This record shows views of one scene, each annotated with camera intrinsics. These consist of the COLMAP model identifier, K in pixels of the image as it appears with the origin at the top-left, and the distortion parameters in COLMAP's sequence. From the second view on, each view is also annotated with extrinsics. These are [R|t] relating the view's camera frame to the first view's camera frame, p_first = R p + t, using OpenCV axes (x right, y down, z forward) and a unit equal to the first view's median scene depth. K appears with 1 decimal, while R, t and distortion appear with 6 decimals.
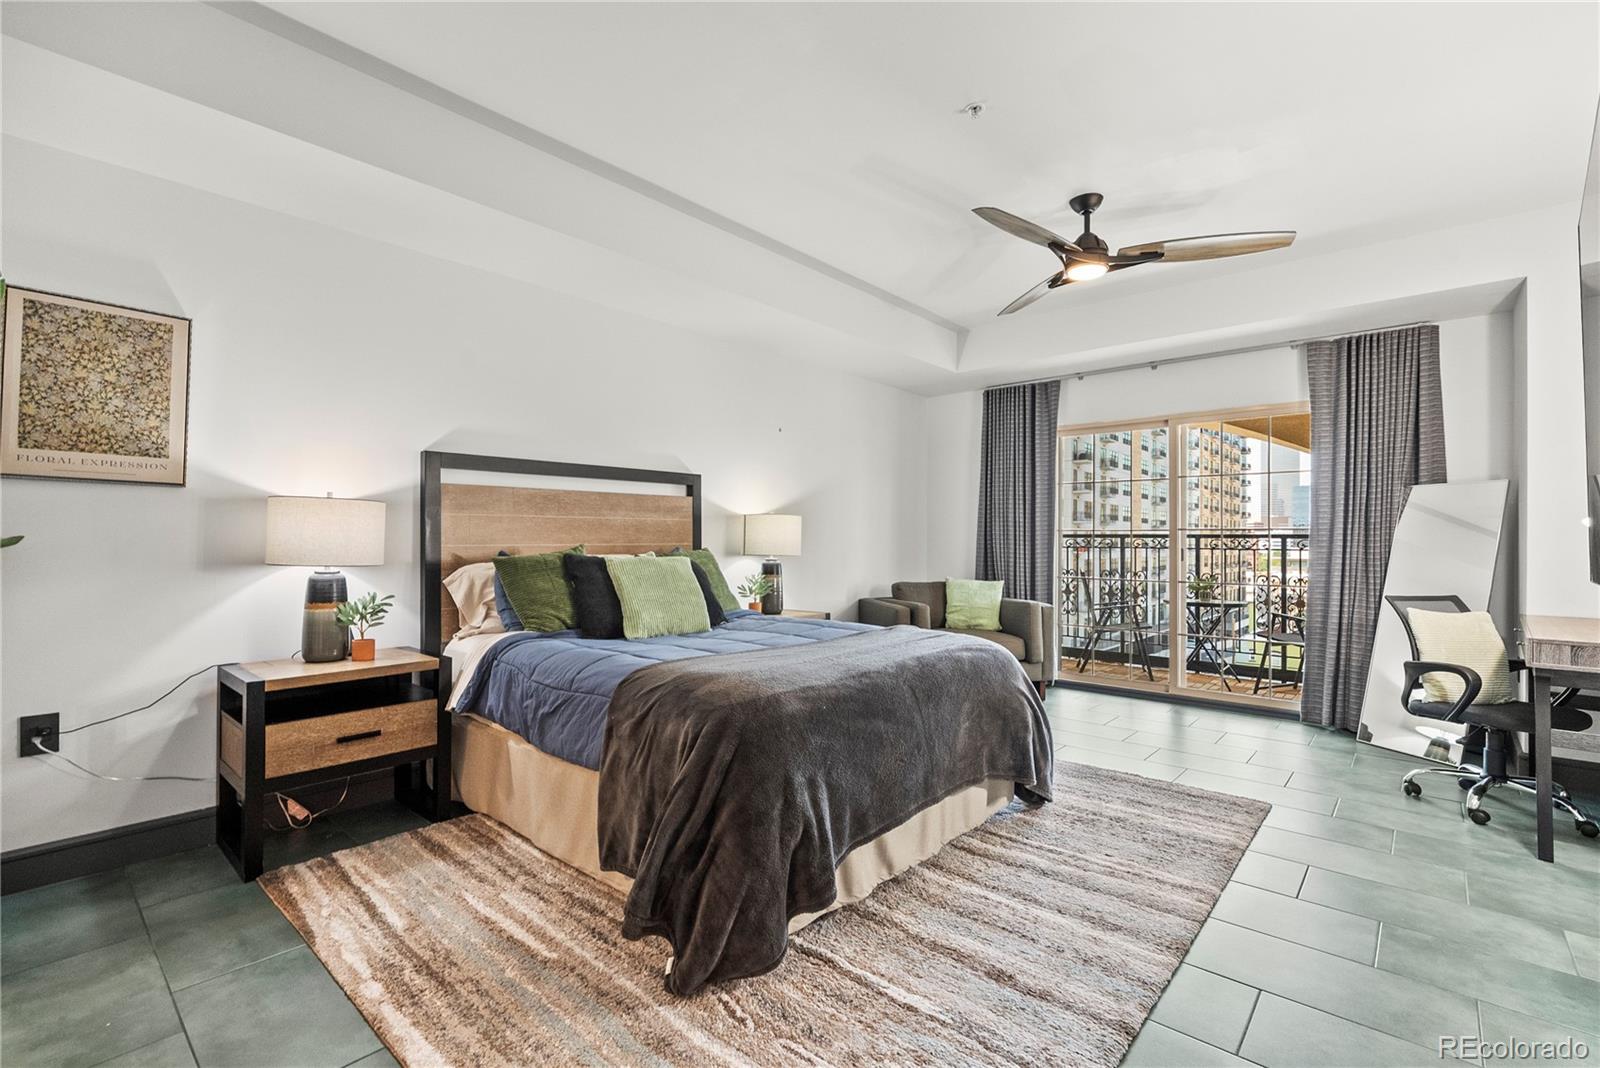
lens RADIAL K [[726.4, 0, 802.6], [0, 726.4, 529.5], [0, 0, 1]] dist [-0.004893, 0.000252]
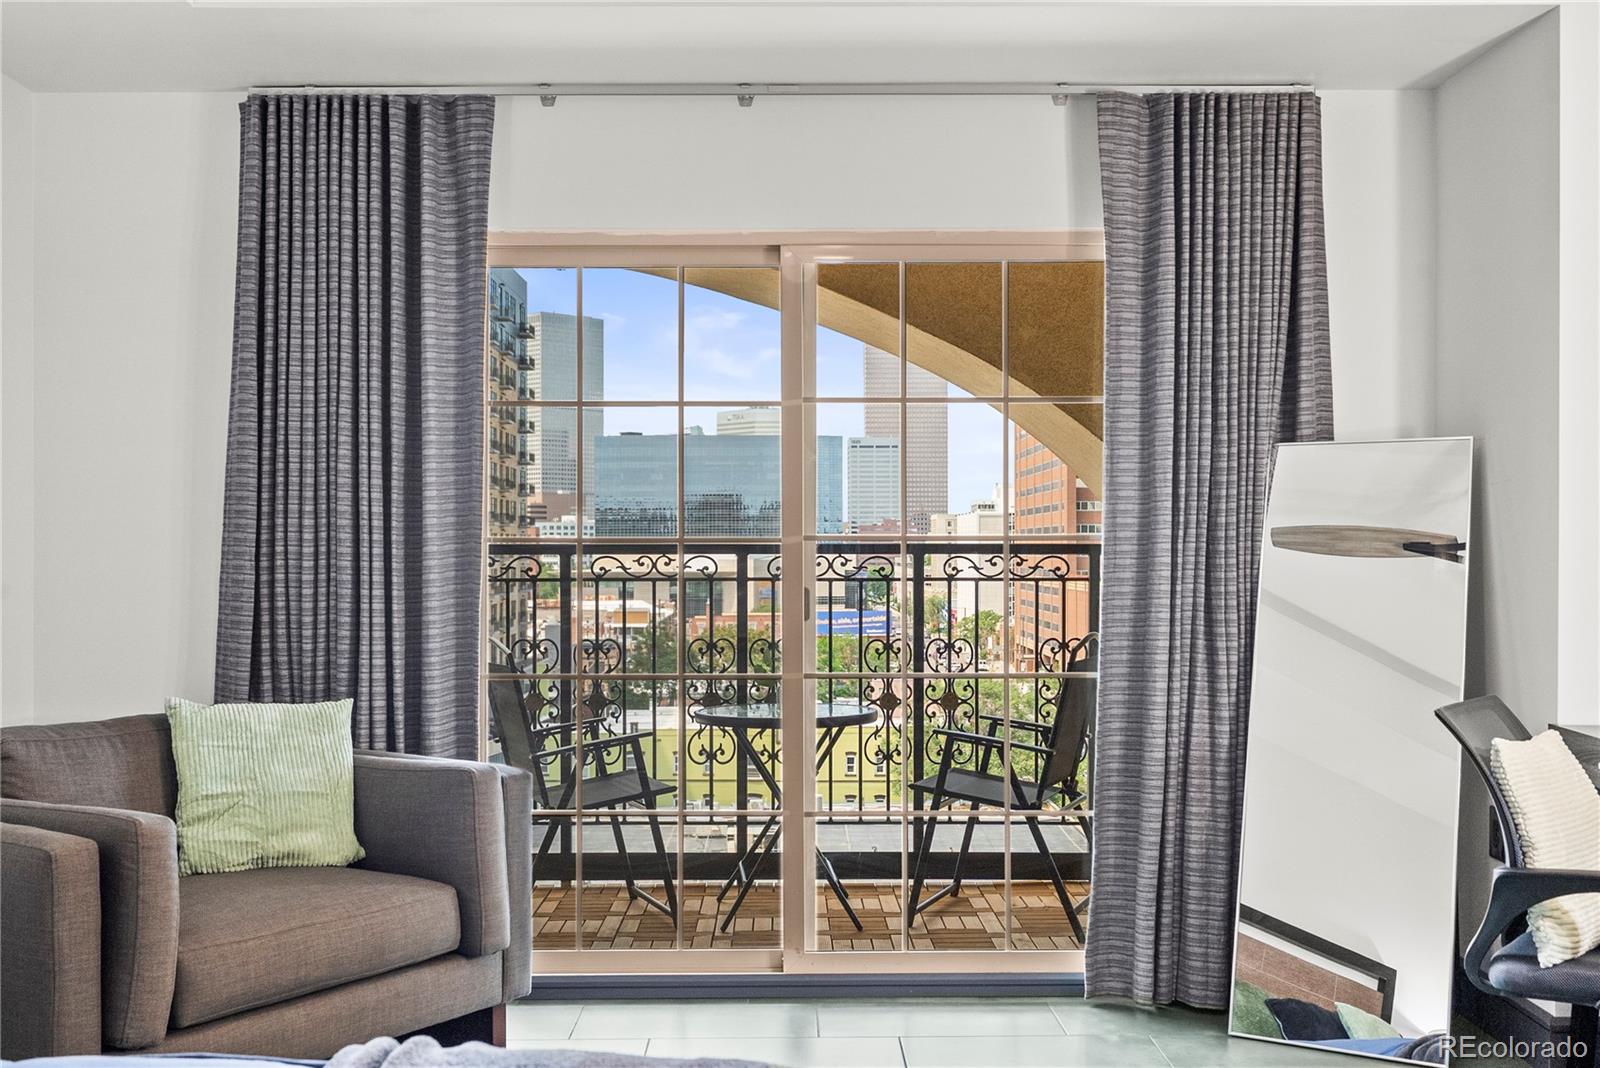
lens RADIAL K [[1633.3, 0, 799.4], [0, 1633.3, 561.8], [0, 0, 1]] dist [0.007881, 0.003428]
pose [[0.749302, -0.013960, 0.662081, -0.052403], [-0.004493, 0.999648, 0.026163, -0.010158], [-0.662213, -0.022578, 0.748975, 0.366156]]
